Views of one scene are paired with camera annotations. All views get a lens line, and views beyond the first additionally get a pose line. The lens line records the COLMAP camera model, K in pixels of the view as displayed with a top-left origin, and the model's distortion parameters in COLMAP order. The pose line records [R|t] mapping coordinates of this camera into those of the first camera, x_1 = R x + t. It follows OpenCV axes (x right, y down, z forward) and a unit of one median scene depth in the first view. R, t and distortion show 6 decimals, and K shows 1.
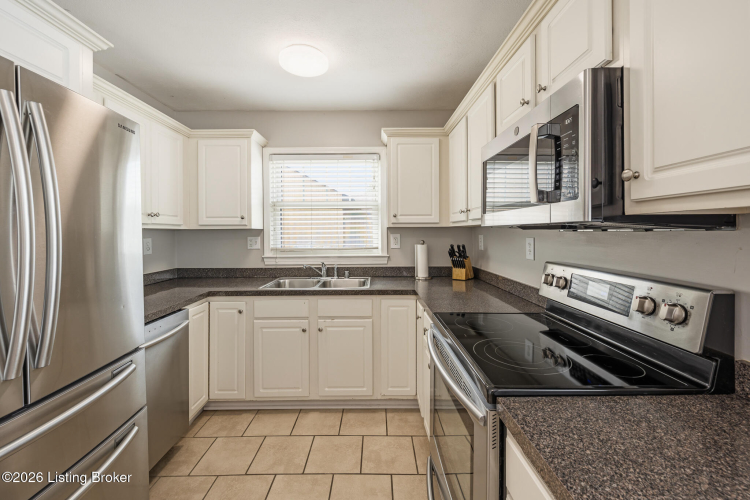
lens RADIAL K [[308.4, 0, 374.0], [0, 308.4, 234.5], [0, 0, 1]] dist [0.001462, 0.000278]
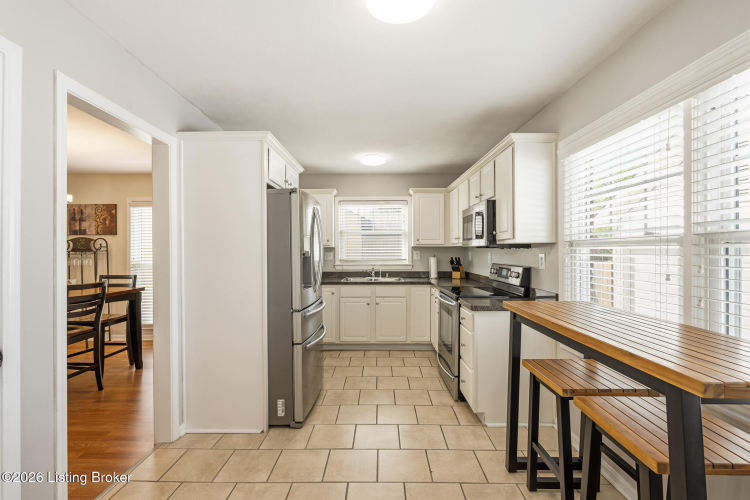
lens RADIAL K [[346.7, 0, 374.0], [0, 346.7, 249.0], [0, 0, 1]] dist [0.044377, 0.000244]
pose [[0.999958, 0.003665, -0.008437, -0.149688], [-0.003769, 0.999915, -0.012448, 0.013205], [0.008391, 0.012479, 0.999887, -0.869587]]
